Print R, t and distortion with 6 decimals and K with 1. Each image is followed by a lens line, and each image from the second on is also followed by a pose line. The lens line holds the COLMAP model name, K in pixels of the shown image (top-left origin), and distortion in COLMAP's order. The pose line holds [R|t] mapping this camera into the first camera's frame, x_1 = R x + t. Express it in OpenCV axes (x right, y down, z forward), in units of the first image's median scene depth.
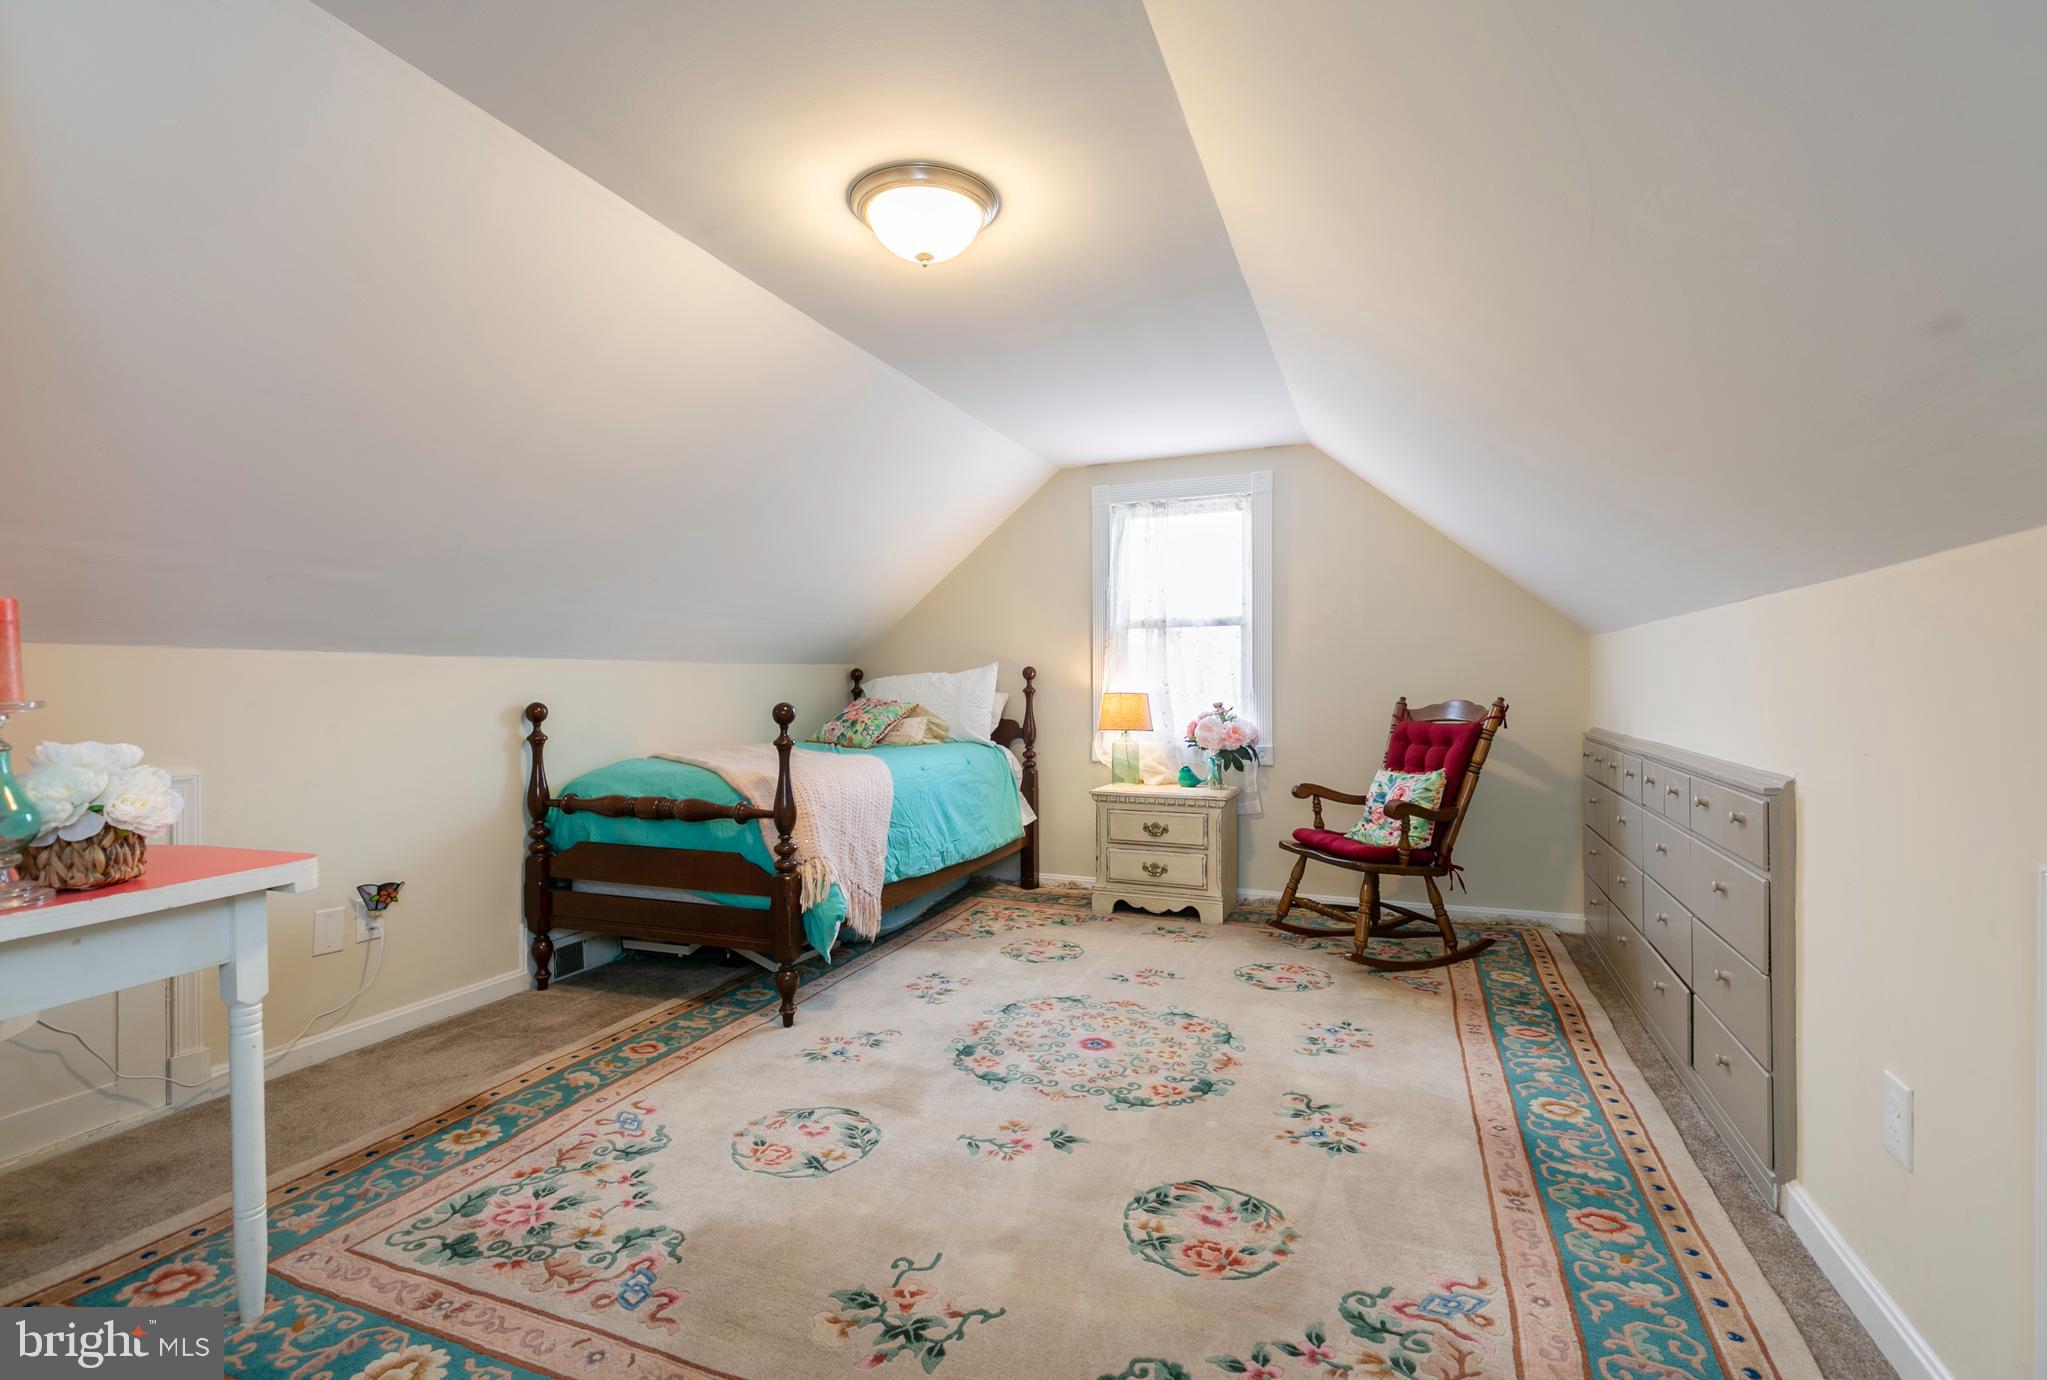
lens RADIAL K [[932.4, 0, 1033.8], [0, 932.4, 683.3], [0, 0, 1]] dist [0.005585, -0.000727]
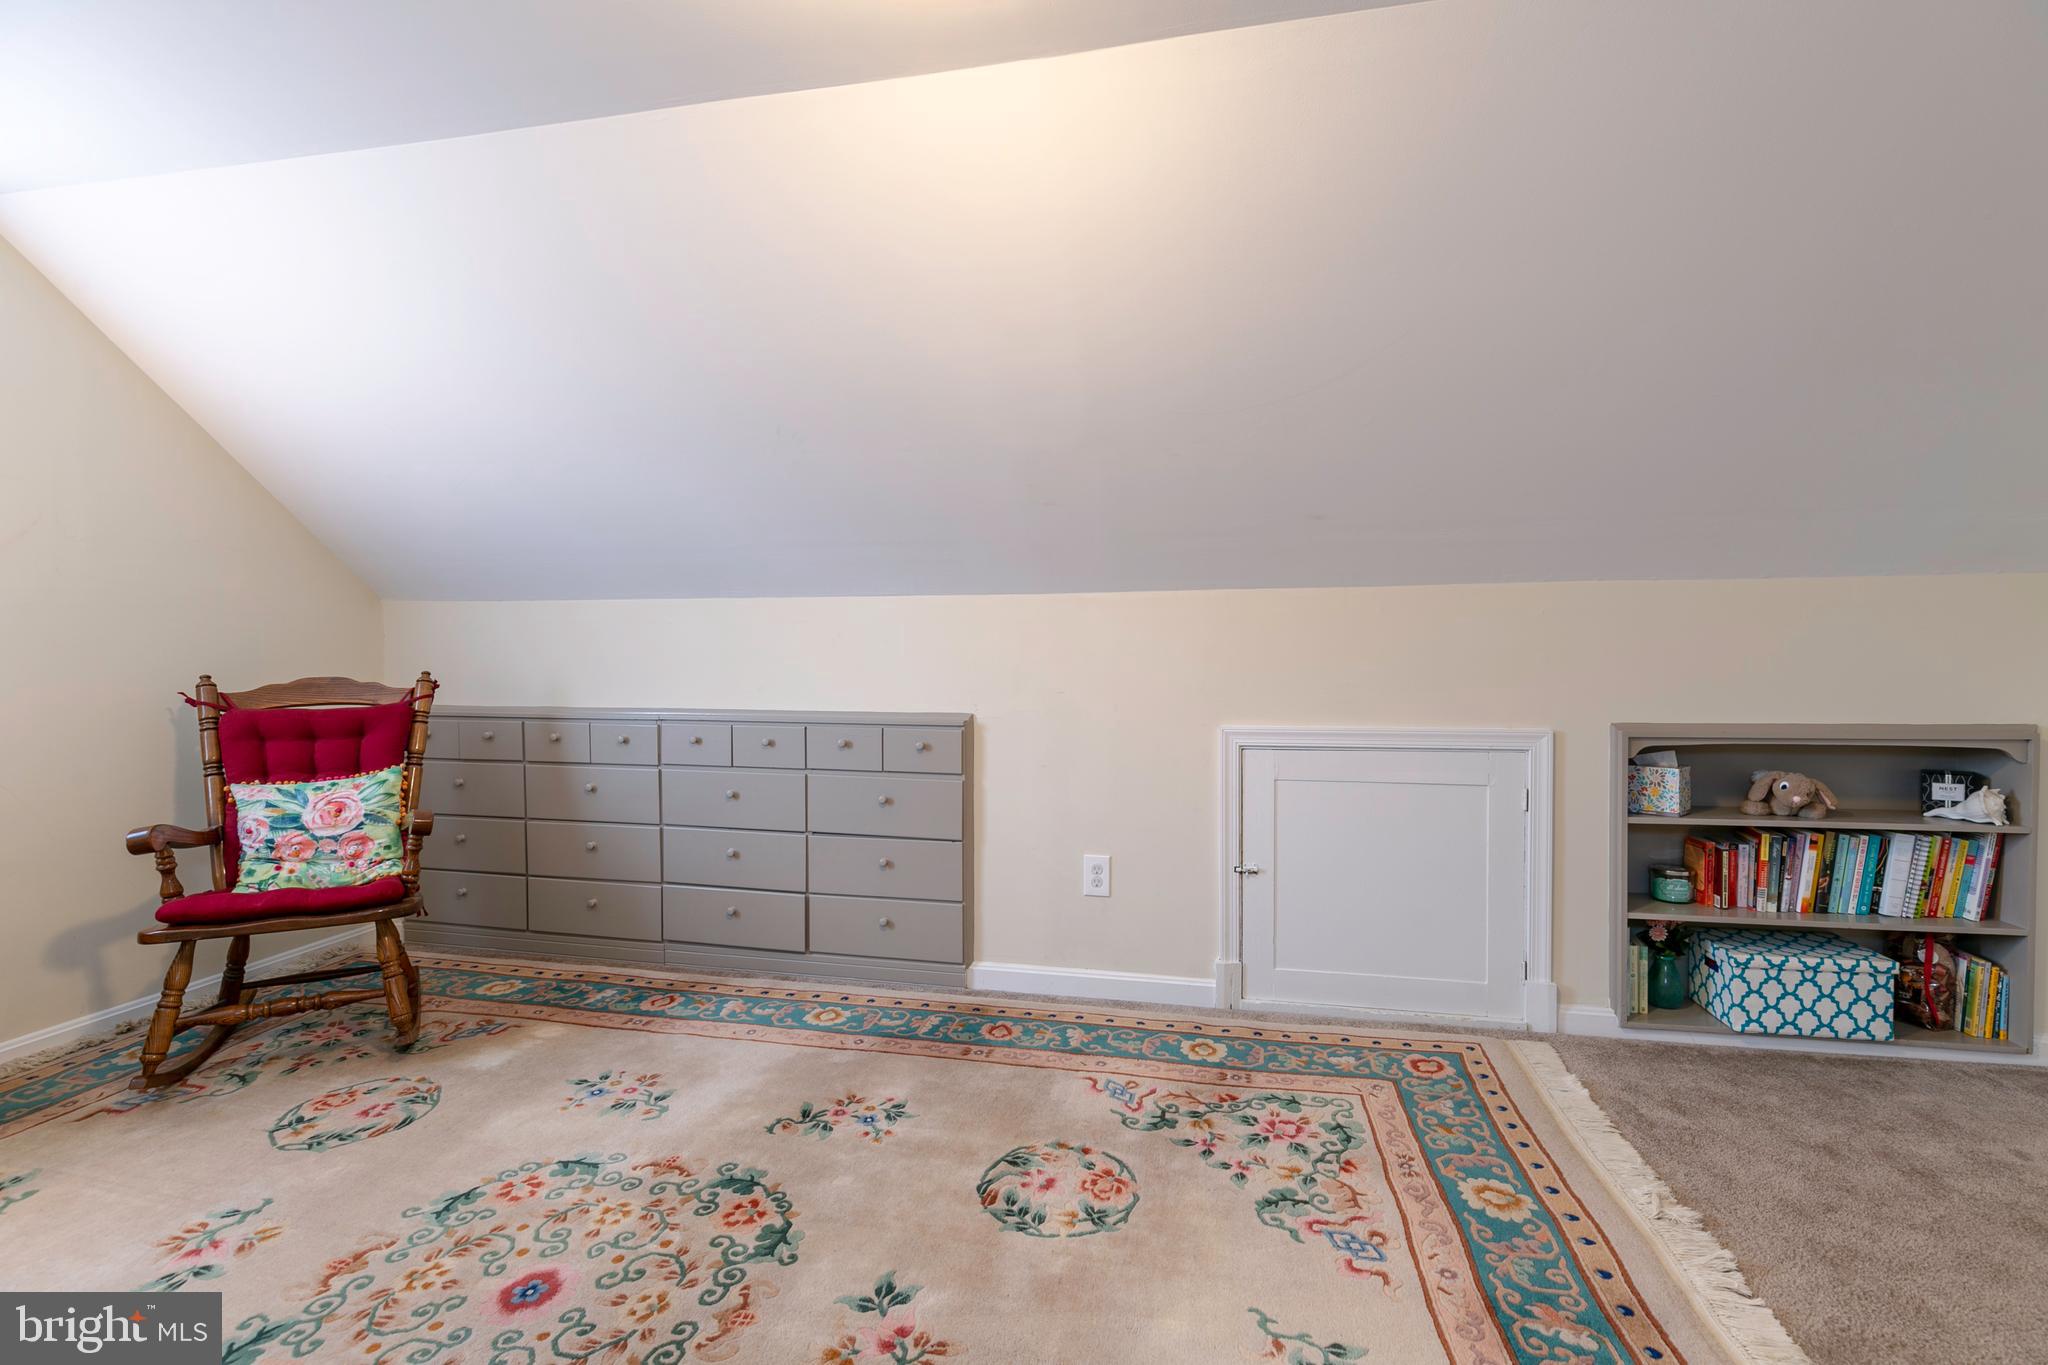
lens RADIAL K [[932.9, 0, 1030.5], [0, 932.9, 679.8], [0, 0, 1]] dist [0.005585, -0.000727]
pose [[-0.156987, -0.025559, 0.987270, -0.563531], [0.003218, 0.999647, 0.026391, 0.002856], [-0.987595, 0.007321, -0.156849, 0.835914]]
